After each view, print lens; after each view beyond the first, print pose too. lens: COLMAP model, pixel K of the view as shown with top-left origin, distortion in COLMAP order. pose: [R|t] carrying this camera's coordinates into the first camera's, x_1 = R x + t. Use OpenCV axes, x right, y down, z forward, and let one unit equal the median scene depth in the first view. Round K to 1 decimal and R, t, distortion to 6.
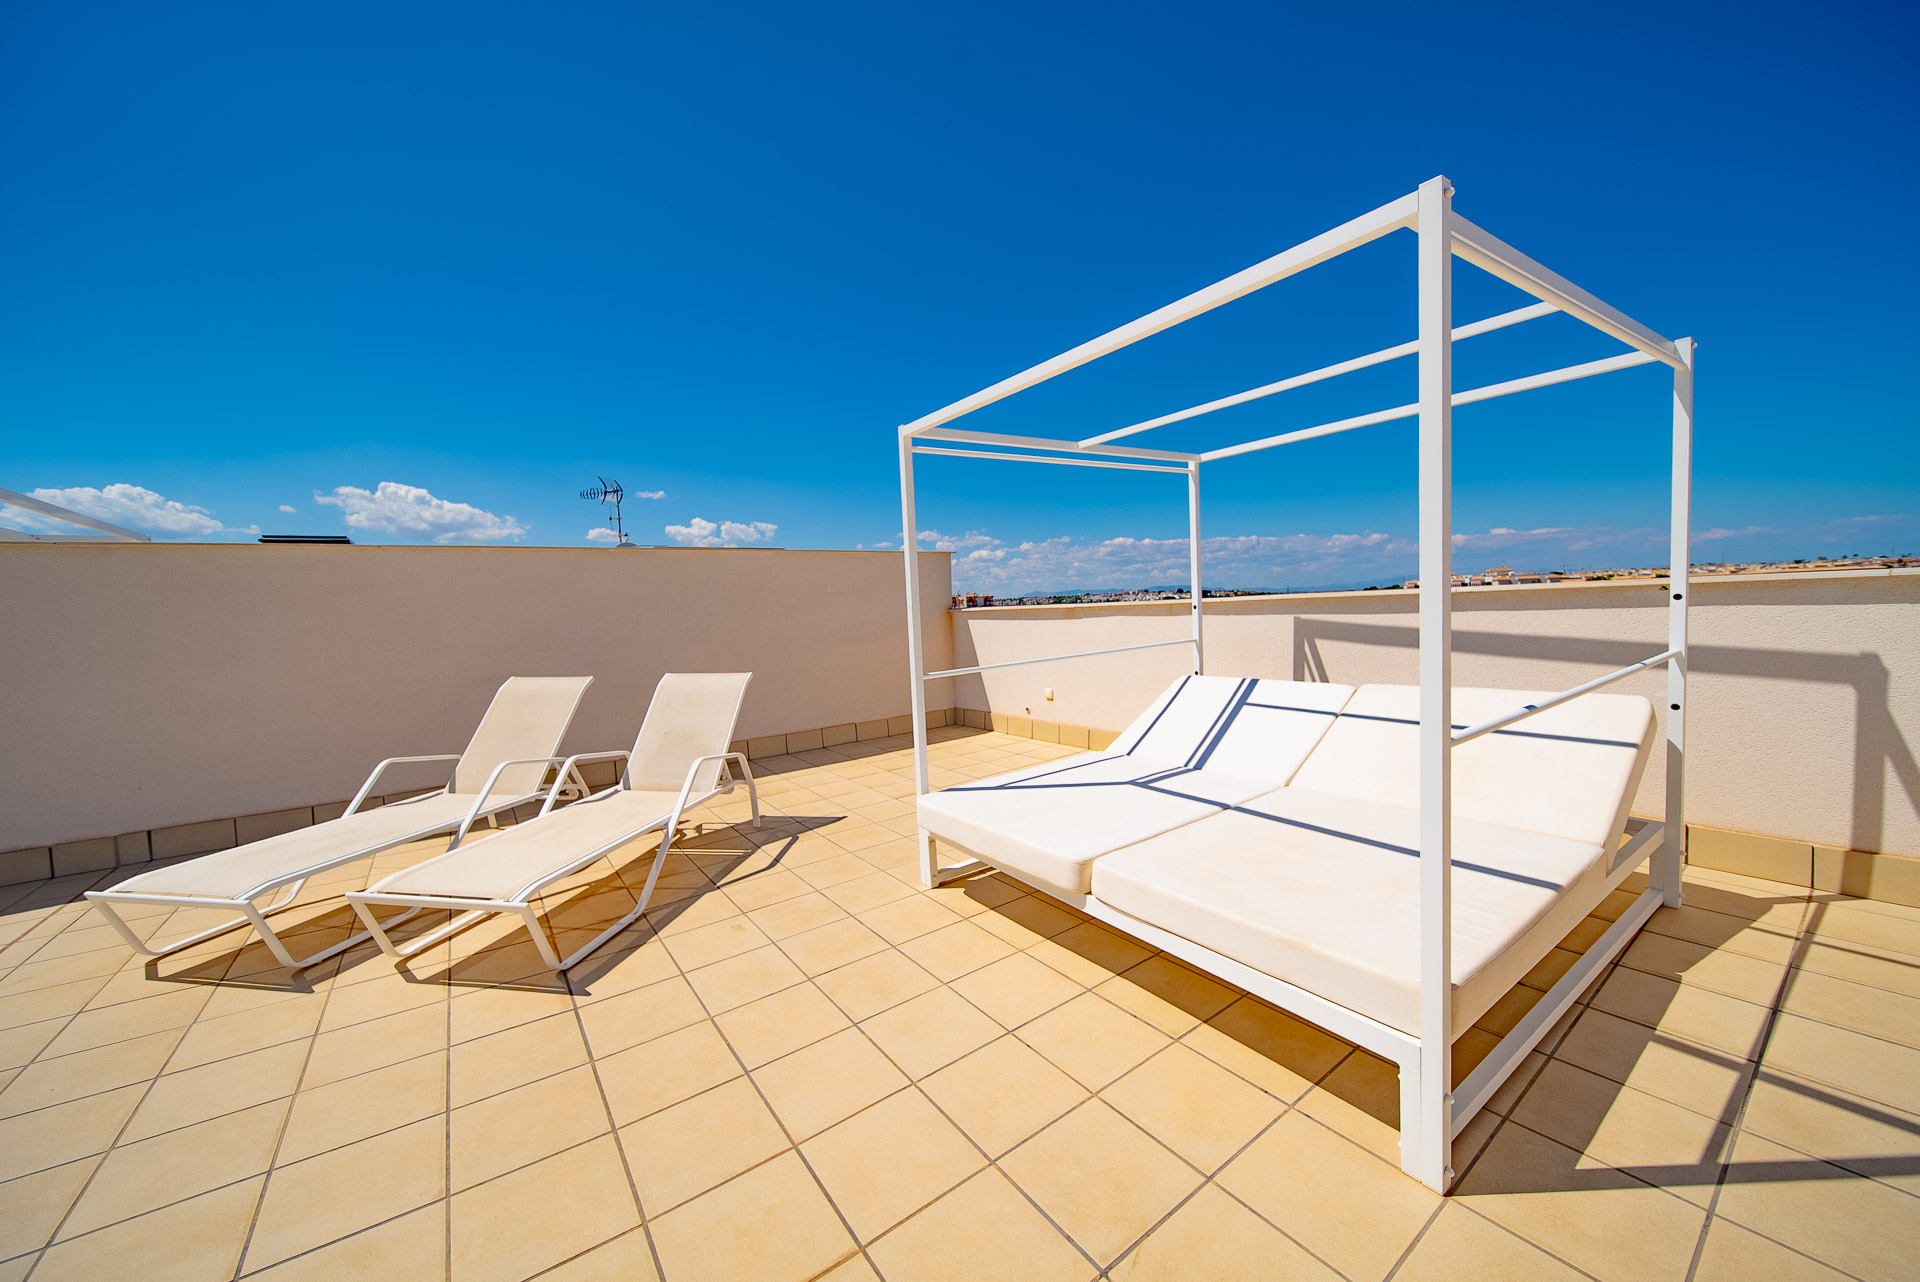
lens RADIAL K [[699.5, 0, 959.0], [0, 699.5, 643.5], [0, 0, 1]] dist [0.000545, -0.001628]
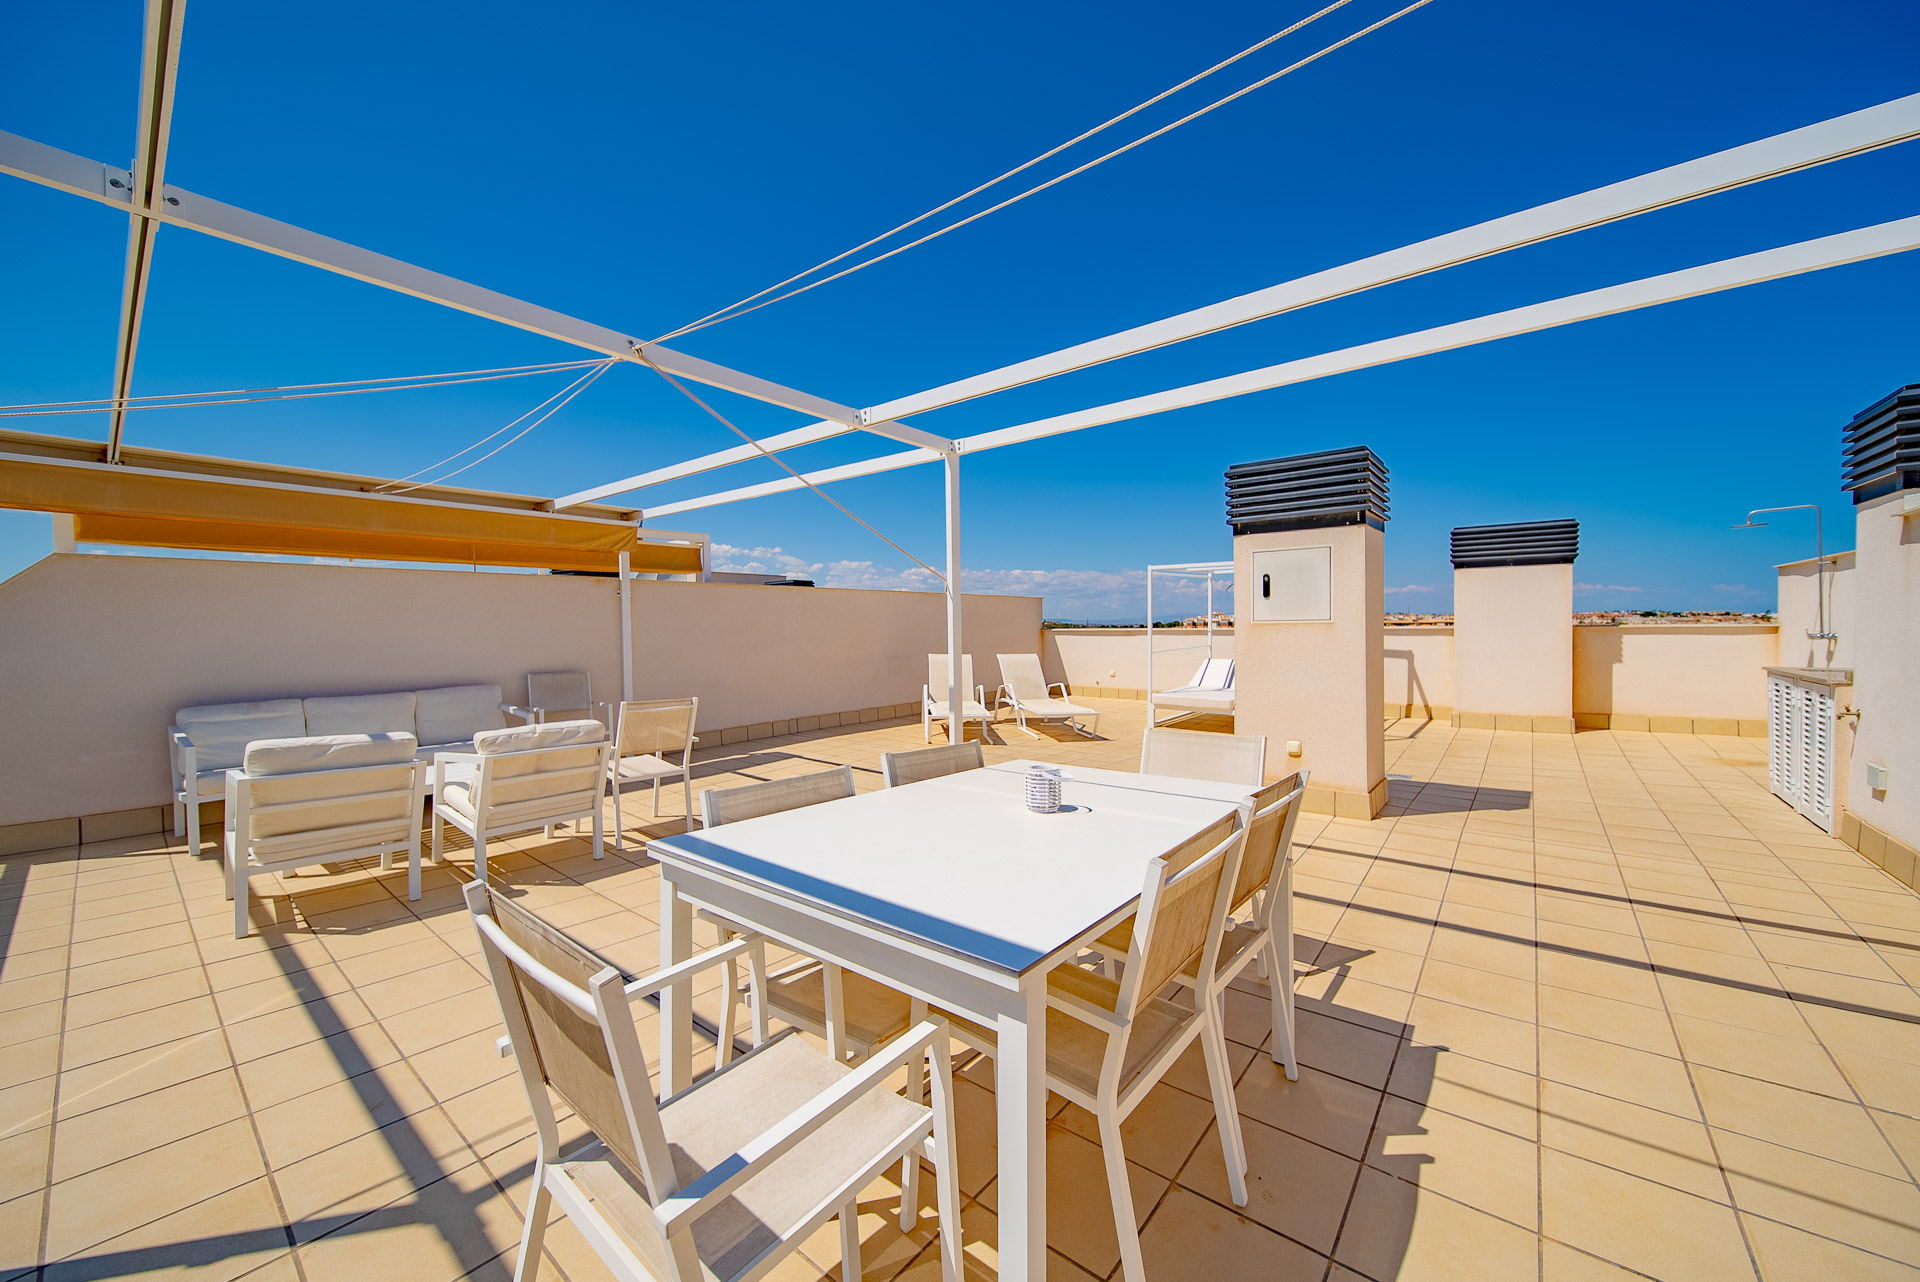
lens RADIAL K [[699.5, 0, 962.3], [0, 699.5, 639.2], [0, 0, 1]] dist [0.000545, -0.001628]
pose [[0.964505, 0.030611, 0.262283, -0.780689], [-0.020490, 0.998939, -0.041239, 0.062942], [-0.263267, 0.034401, 0.964110, -0.779370]]
